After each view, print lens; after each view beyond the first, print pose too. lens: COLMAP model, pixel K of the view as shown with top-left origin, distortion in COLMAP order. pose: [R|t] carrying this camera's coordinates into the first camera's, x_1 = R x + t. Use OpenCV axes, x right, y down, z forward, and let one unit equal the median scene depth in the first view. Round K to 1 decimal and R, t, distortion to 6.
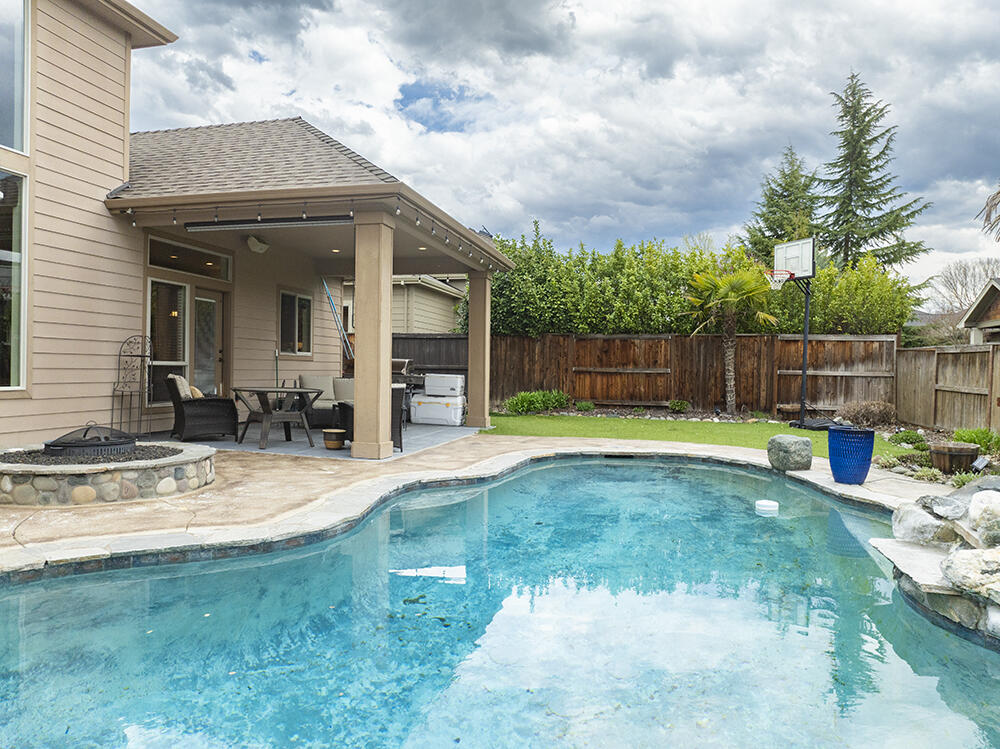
lens RADIAL K [[693.0, 0, 494.8], [0, 693.0, 394.9], [0, 0, 1]] dist [-0.039669, 0.009580]
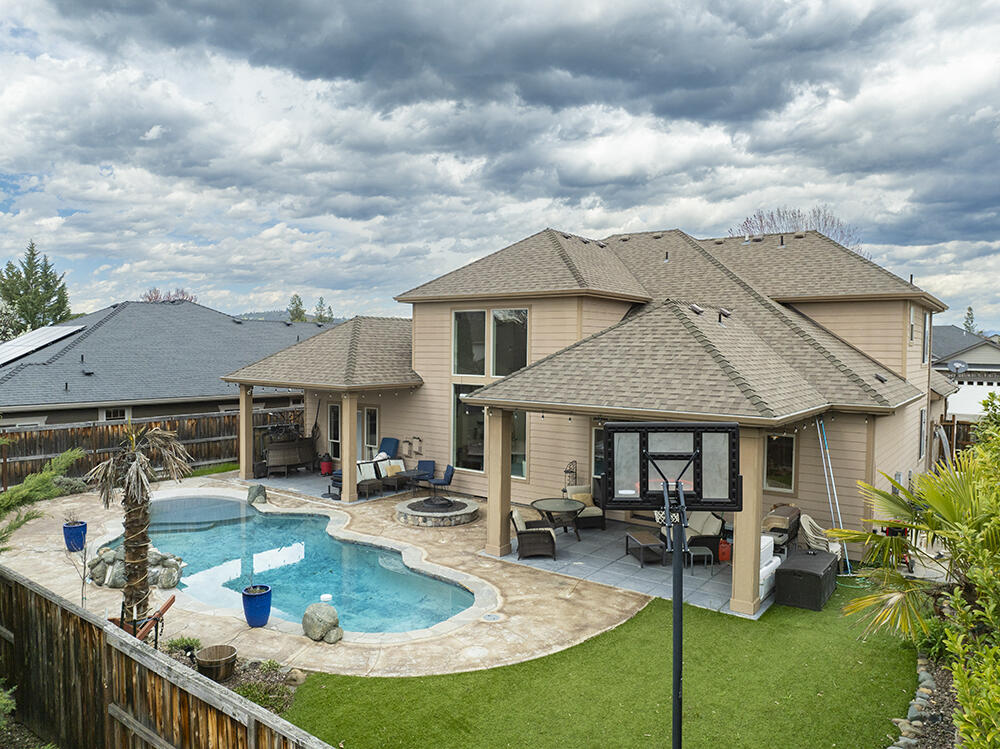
lens RADIAL K [[693.0, 0, 516.3], [0, 693.0, 373.4], [0, 0, 1]] dist [-0.039669, 0.009580]
pose [[-0.368679, 0.006049, -0.929537, 1.019534], [-0.059701, 0.997760, 0.030172, -0.297722], [0.927638, 0.066618, -0.367492, 1.242875]]
